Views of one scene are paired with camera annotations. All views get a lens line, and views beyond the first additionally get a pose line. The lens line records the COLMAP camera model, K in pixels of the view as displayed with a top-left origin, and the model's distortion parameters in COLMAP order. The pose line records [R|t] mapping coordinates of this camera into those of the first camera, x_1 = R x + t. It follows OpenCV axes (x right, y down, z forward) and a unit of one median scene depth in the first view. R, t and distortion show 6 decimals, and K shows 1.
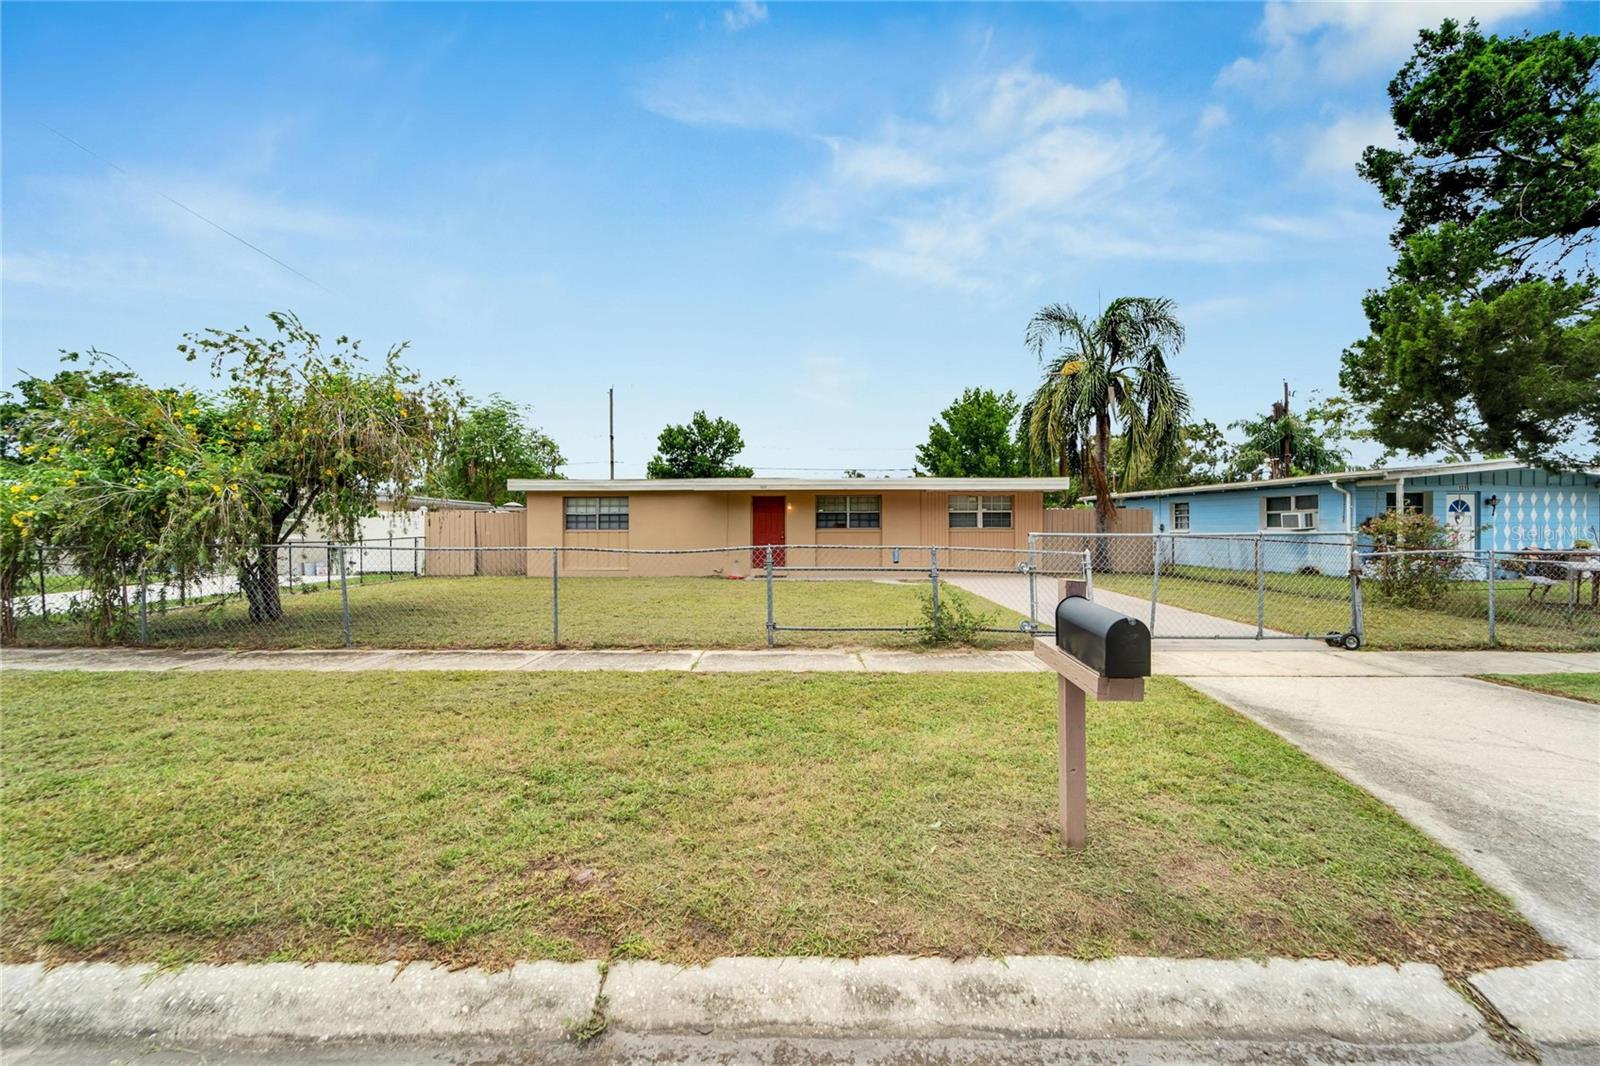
lens RADIAL K [[658.7, 0, 794.7], [0, 658.7, 509.3], [0, 0, 1]] dist [0.000236, 0.000276]
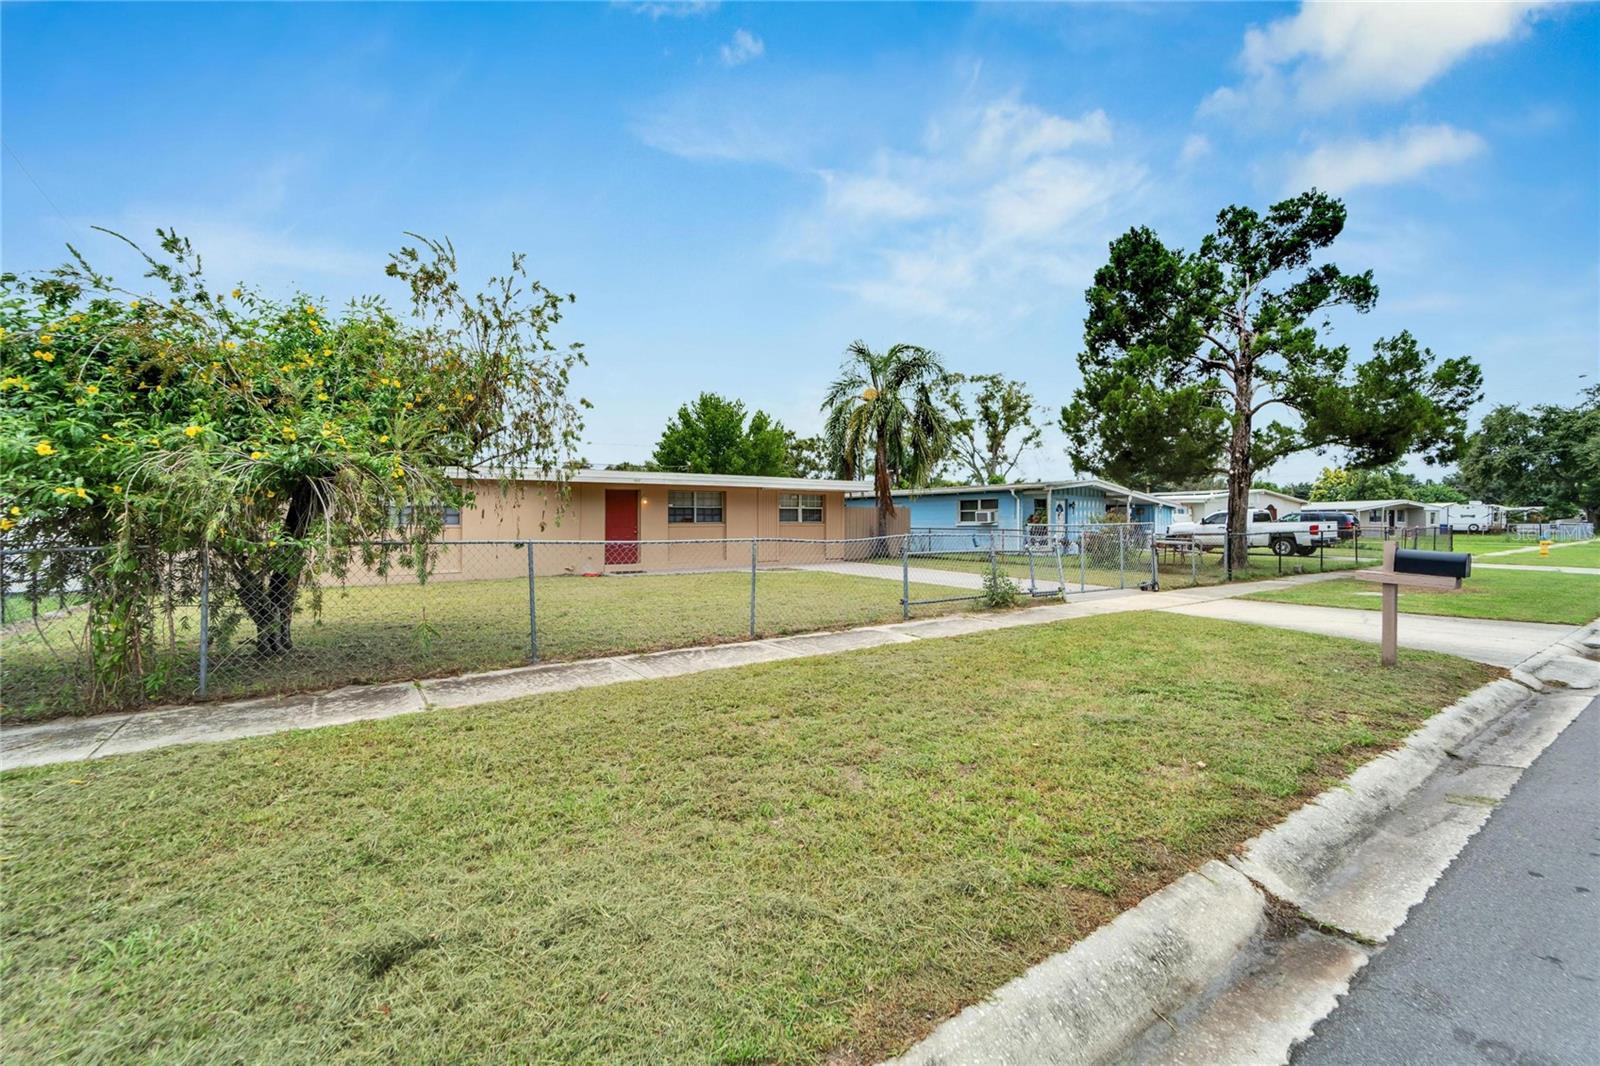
lens RADIAL K [[661.5, 0, 794.6], [0, 661.5, 518.7], [0, 0, 1]] dist [-0.003643, -0.000778]
pose [[0.818545, 0.001986, 0.574438, -0.386748], [-0.013154, 0.999797, 0.015287, 0.004568], [-0.574291, -0.020070, 0.818405, 0.059841]]
